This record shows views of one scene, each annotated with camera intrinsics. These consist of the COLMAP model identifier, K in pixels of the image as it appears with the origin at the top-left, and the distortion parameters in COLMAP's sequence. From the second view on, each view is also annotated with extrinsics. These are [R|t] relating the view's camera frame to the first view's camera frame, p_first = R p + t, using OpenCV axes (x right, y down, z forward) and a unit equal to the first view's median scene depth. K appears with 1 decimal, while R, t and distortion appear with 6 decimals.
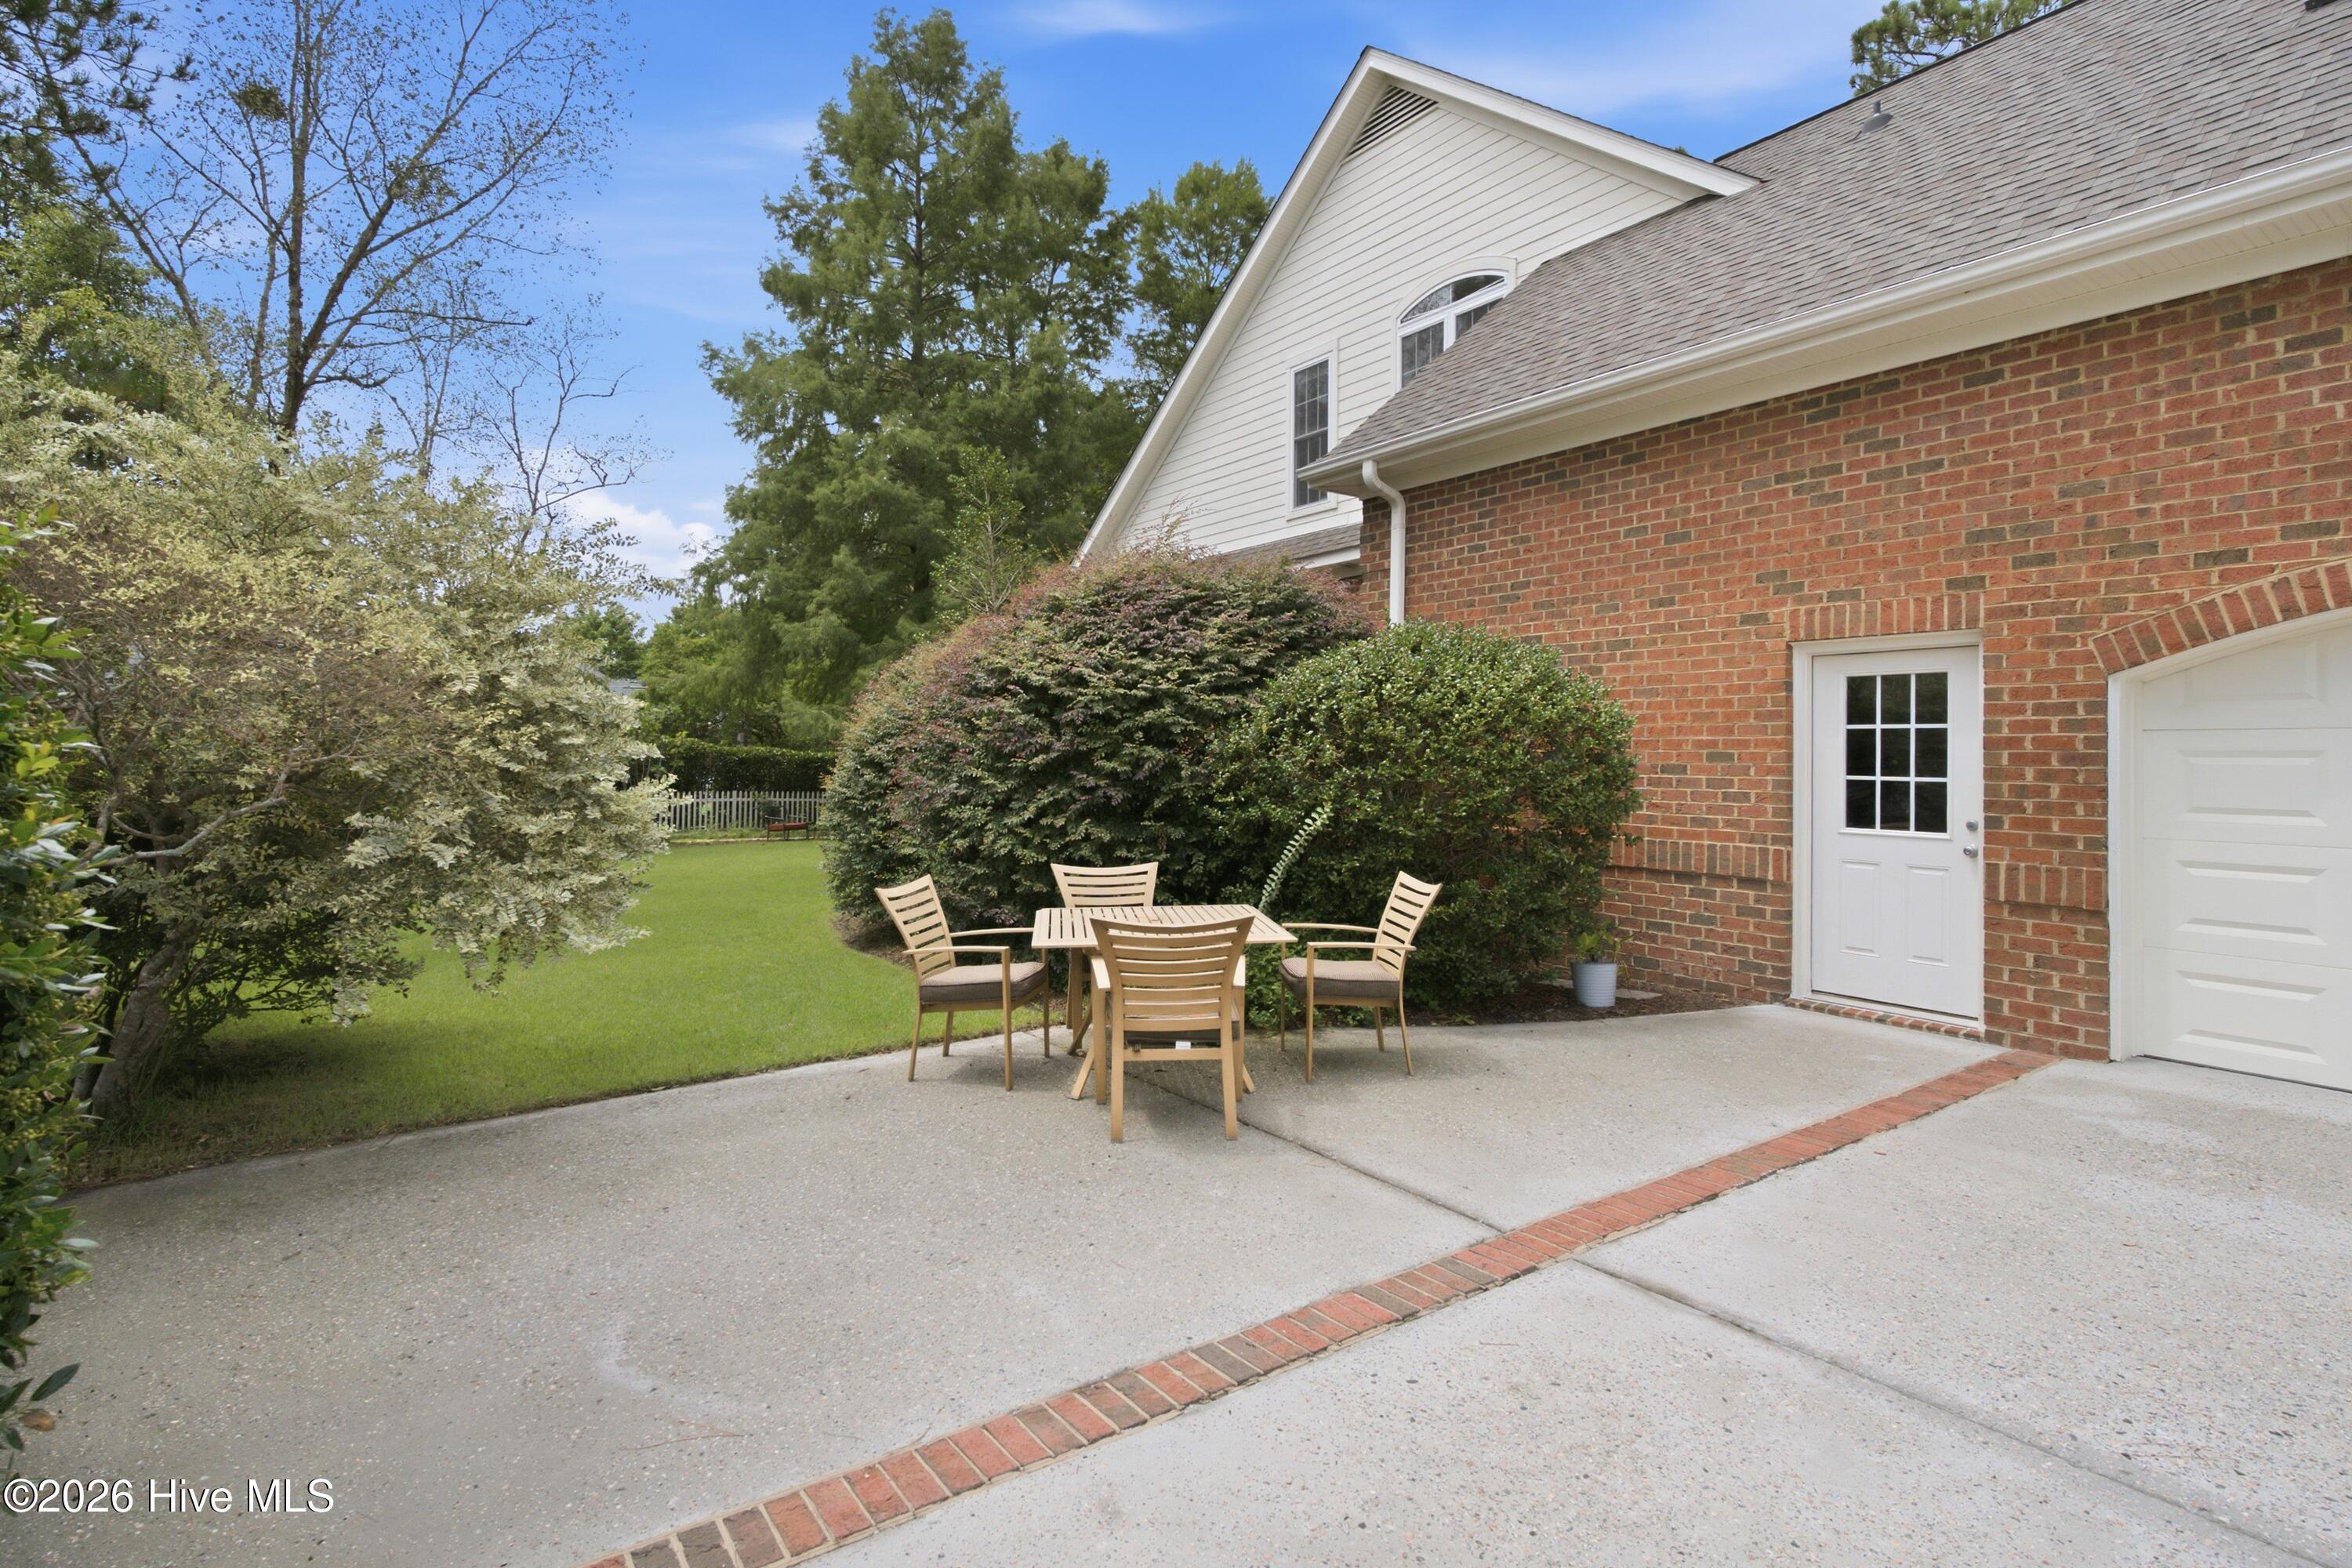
lens RADIAL K [[1187.2, 0, 1199.3], [0, 1187.2, 746.0], [0, 0, 1]] dist [0.000920, -0.000008]
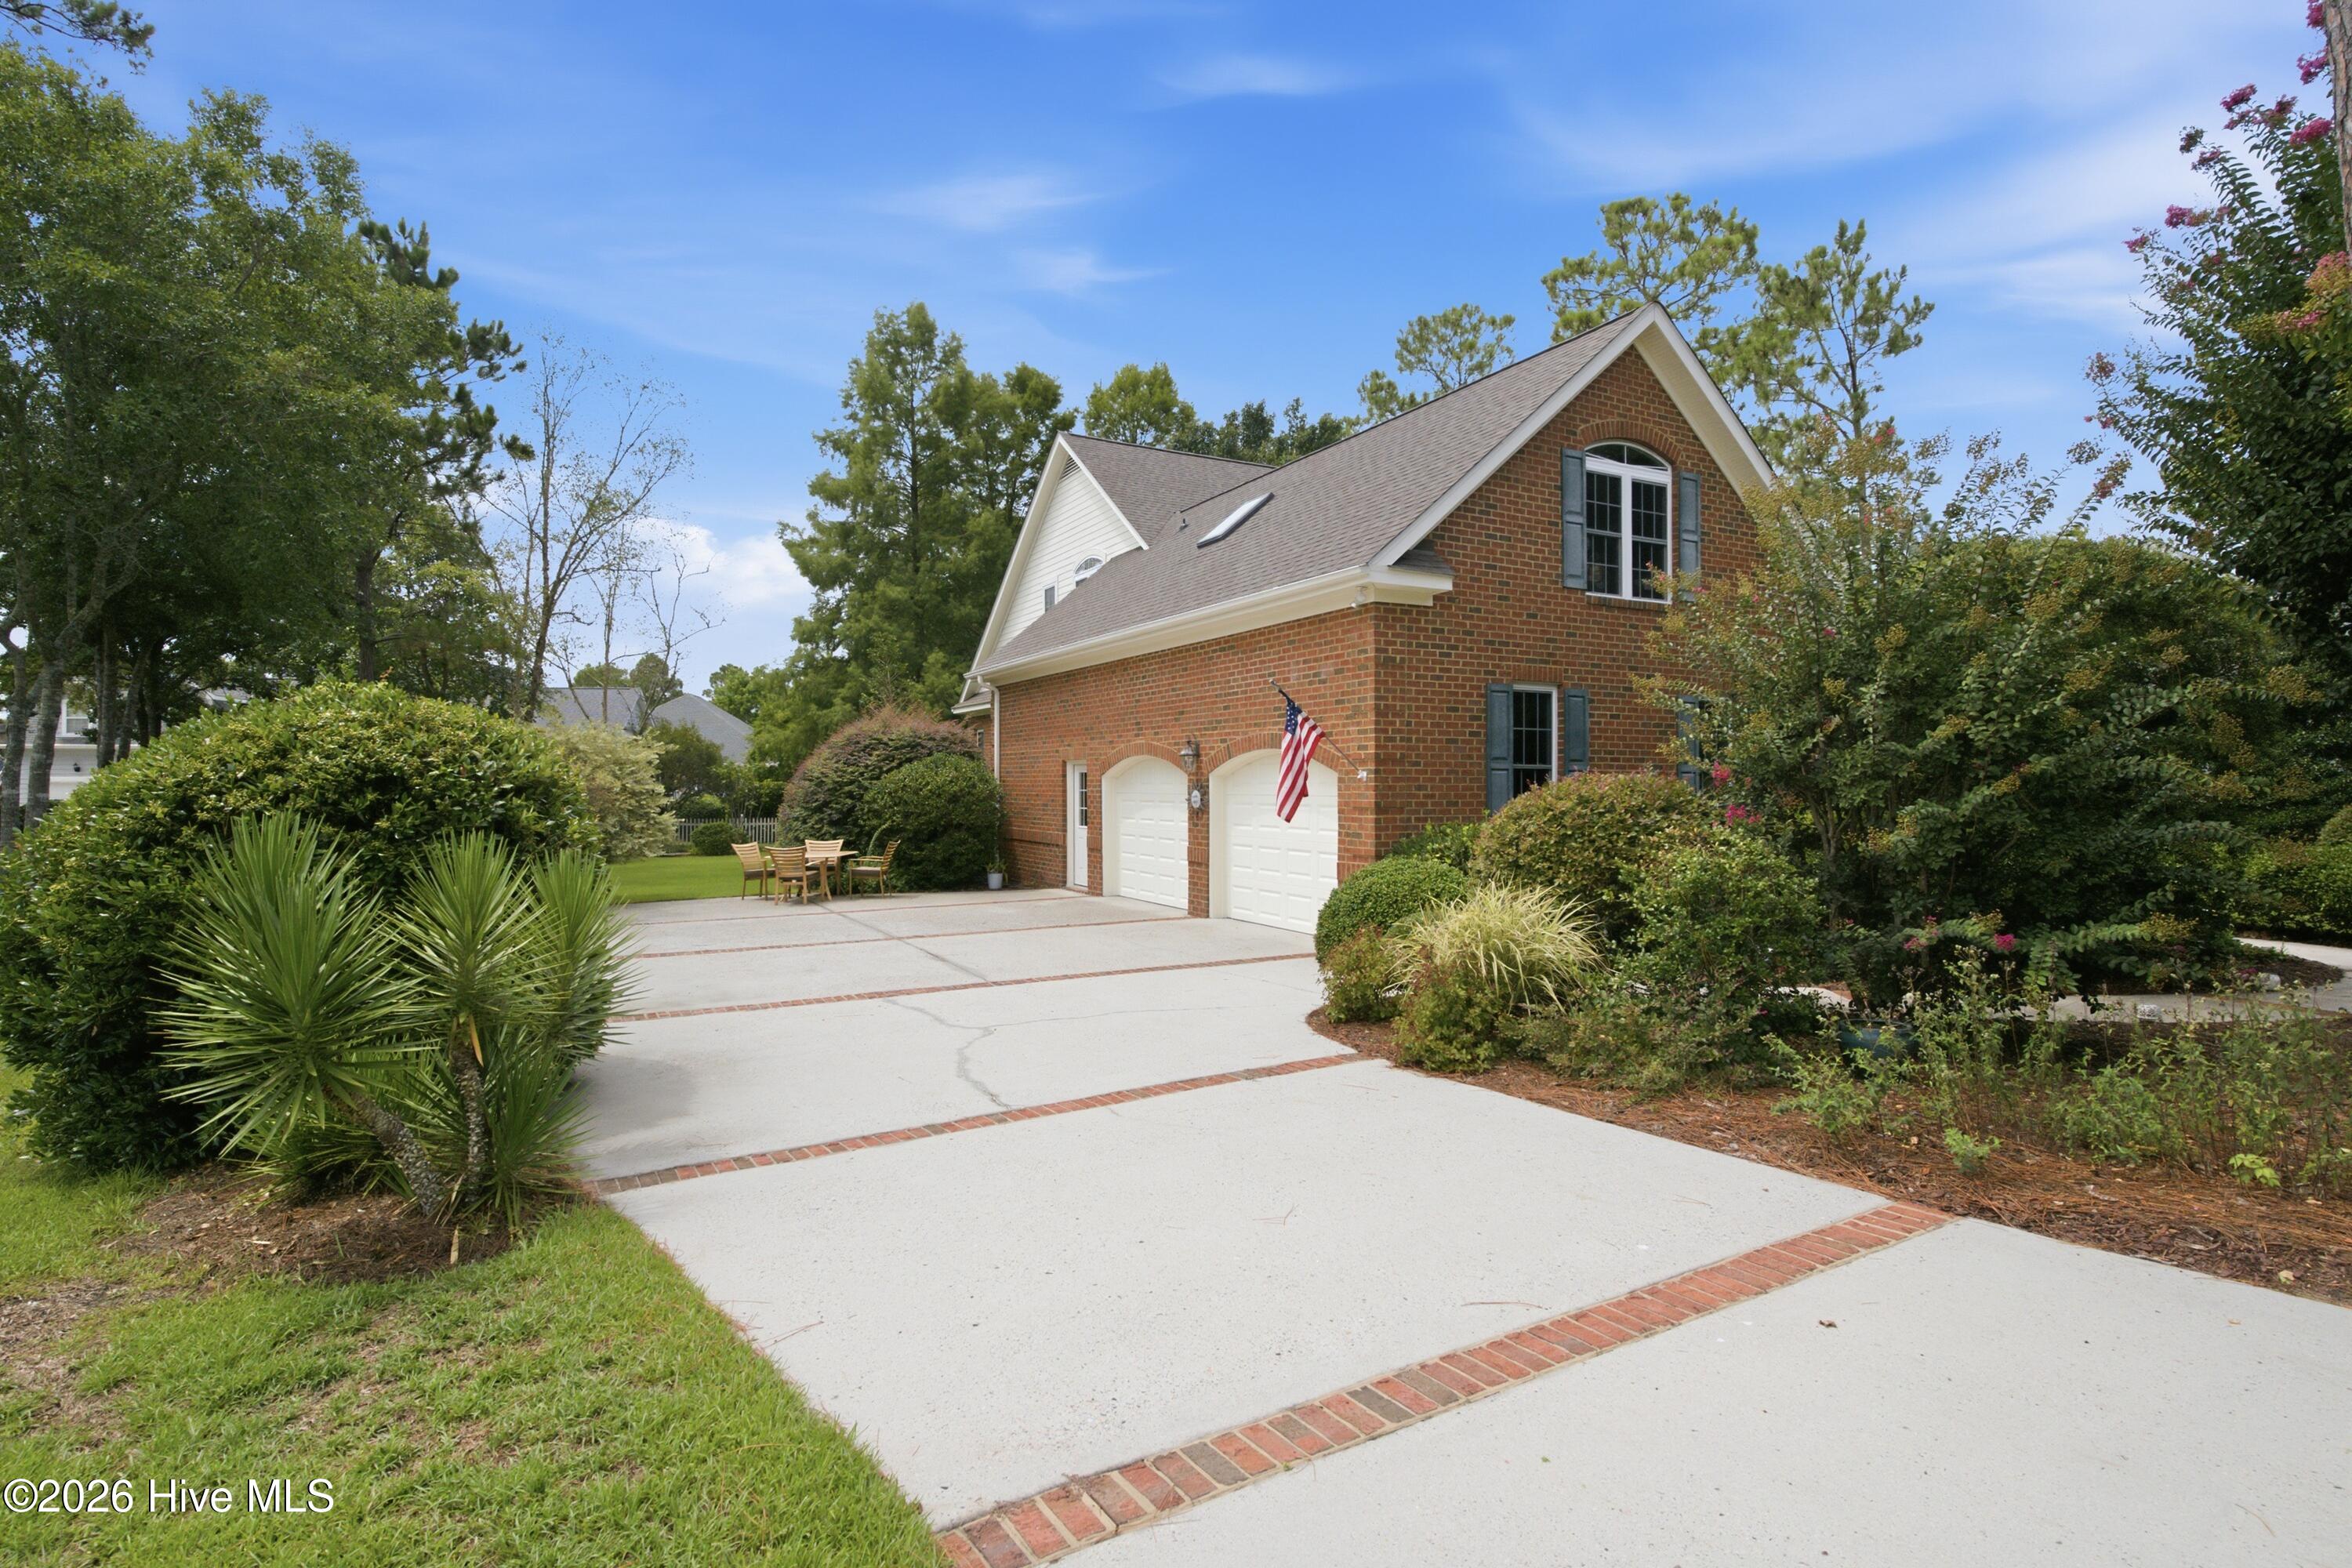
lens RADIAL K [[1149.5, 0, 1184.2], [0, 1149.5, 793.4], [0, 0, 1]] dist [-0.021840, 0.009141]
pose [[0.993194, -0.011172, -0.115938, 1.317312], [0.013360, 0.999747, 0.018116, -0.064392], [0.115706, -0.019541, 0.993091, -1.996103]]
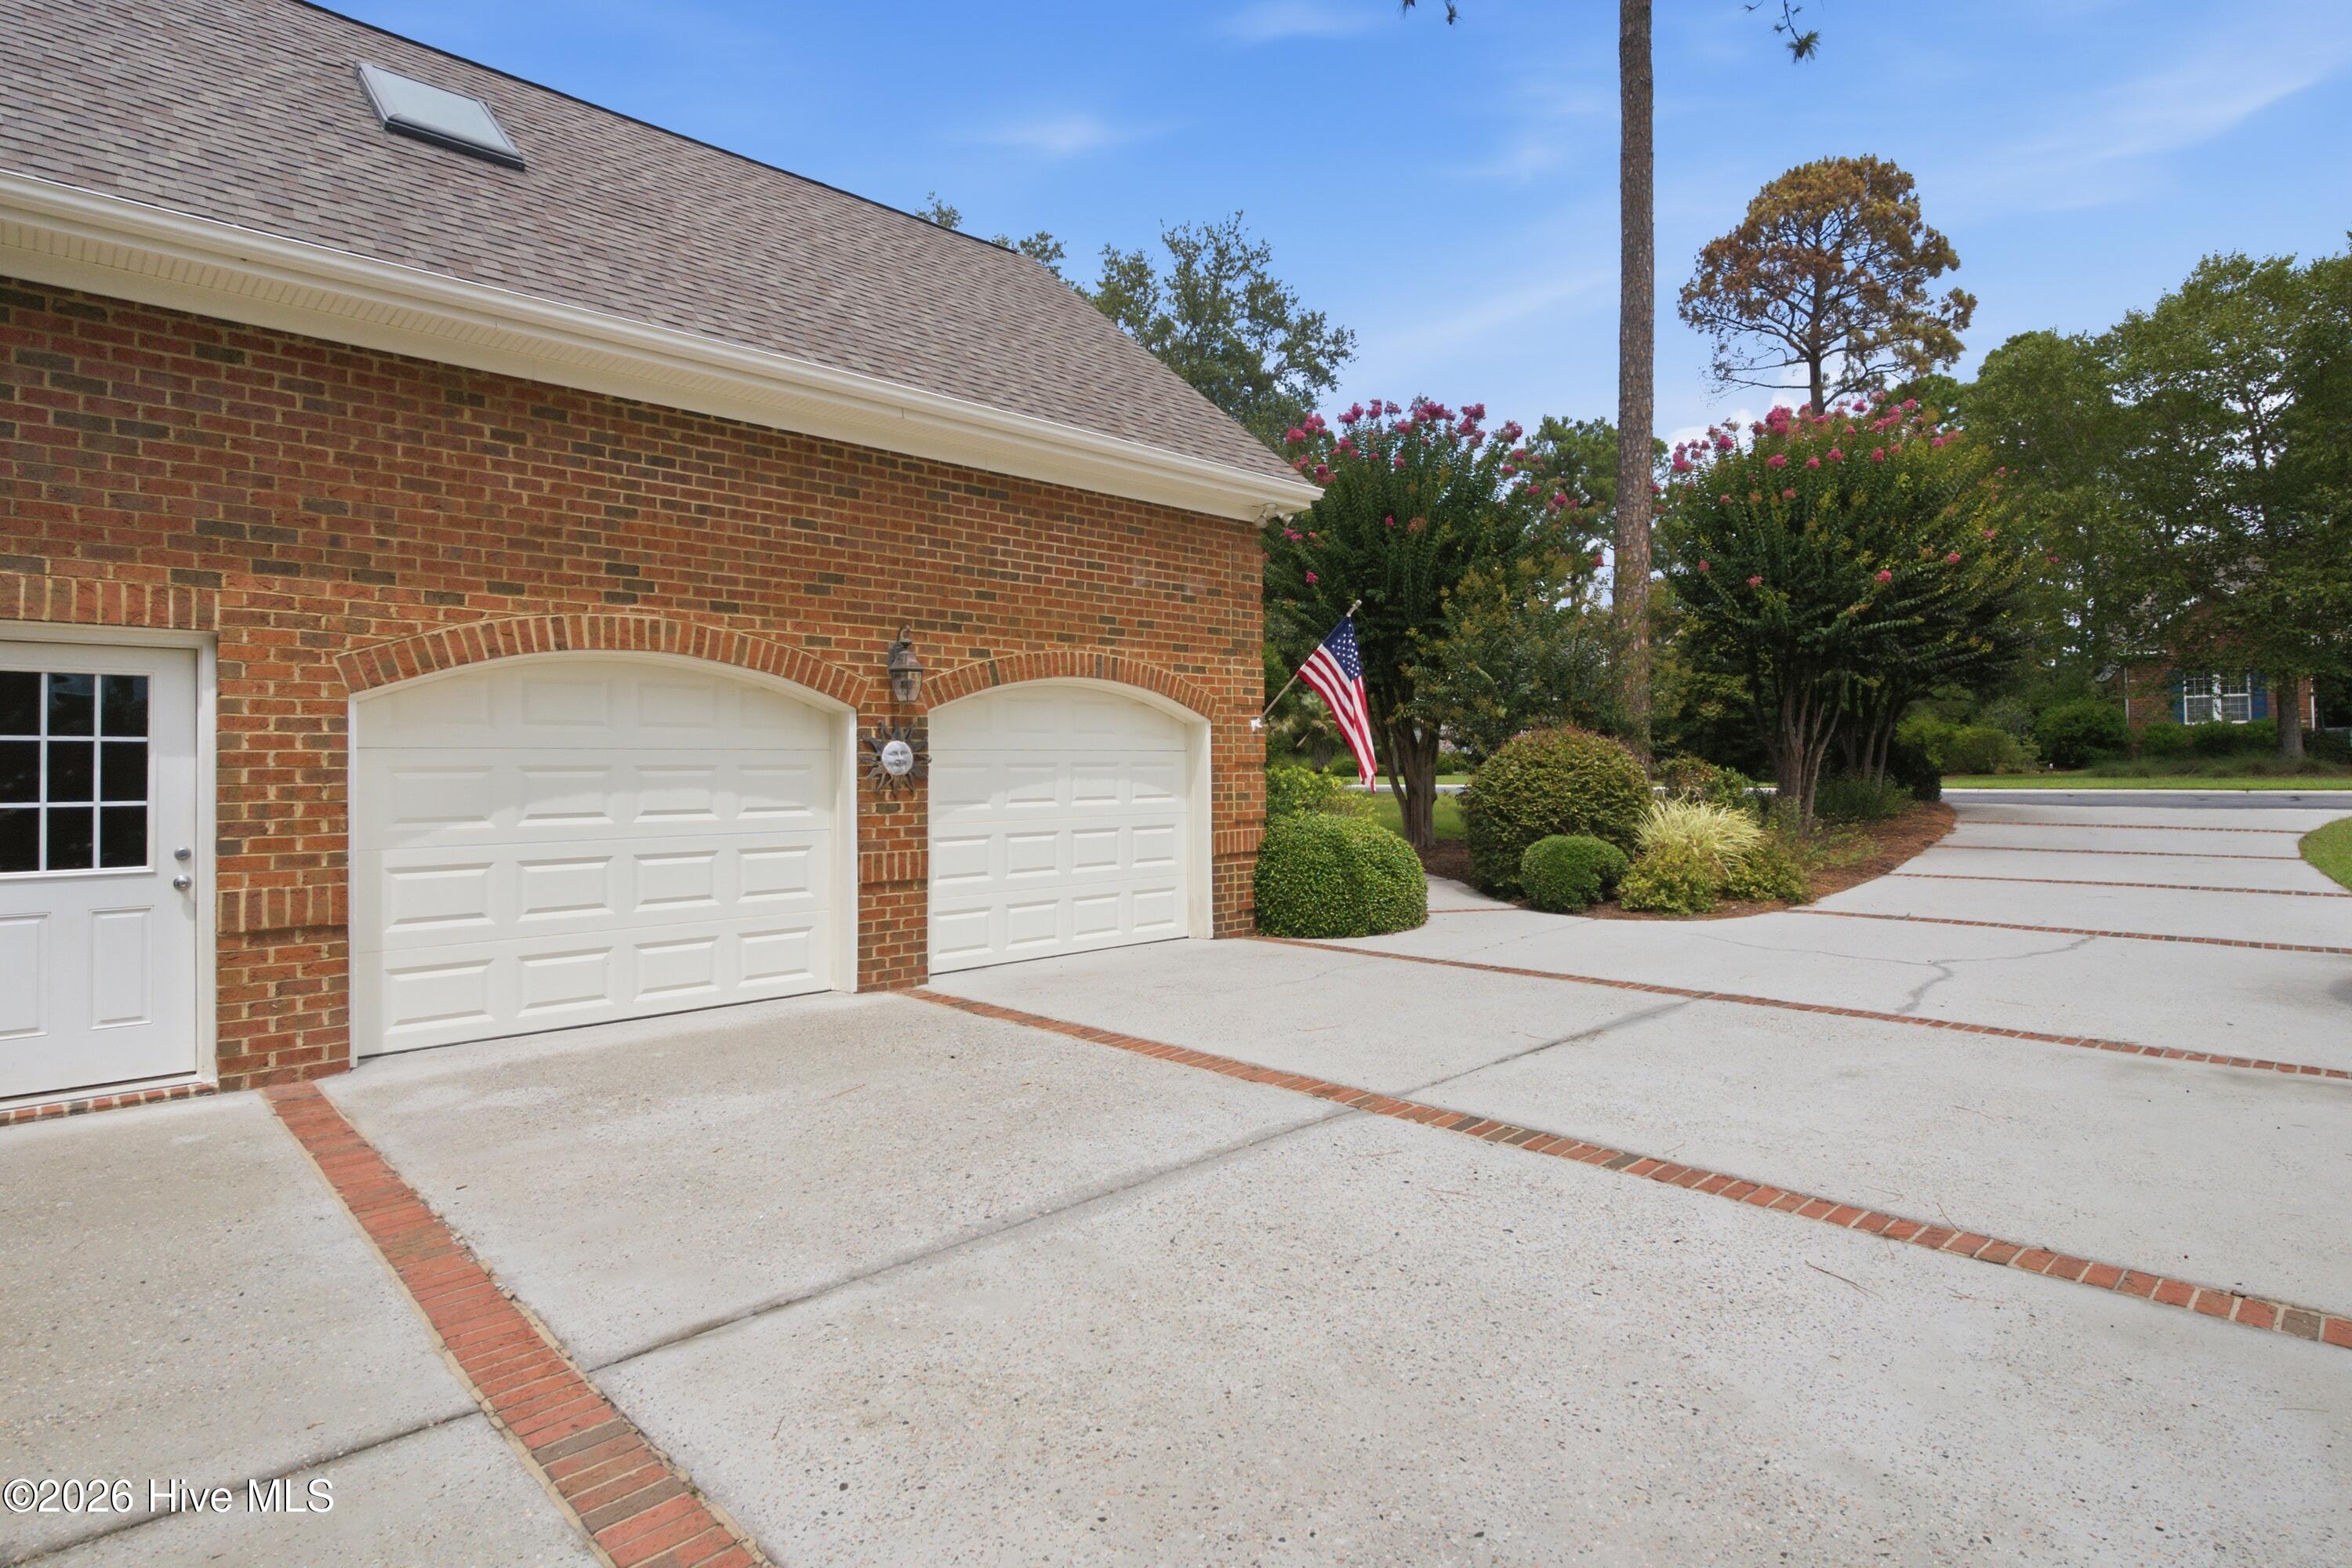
lens RADIAL K [[1187.2, 0, 1199.3], [0, 1187.2, 746.0], [0, 0, 1]] dist [0.000920, -0.000008]
pose [[-0.147823, 0.013329, 0.988924, -0.351196], [0.002274, 0.999911, -0.013137, 0.000749], [-0.989011, 0.000307, -0.147840, 0.416957]]
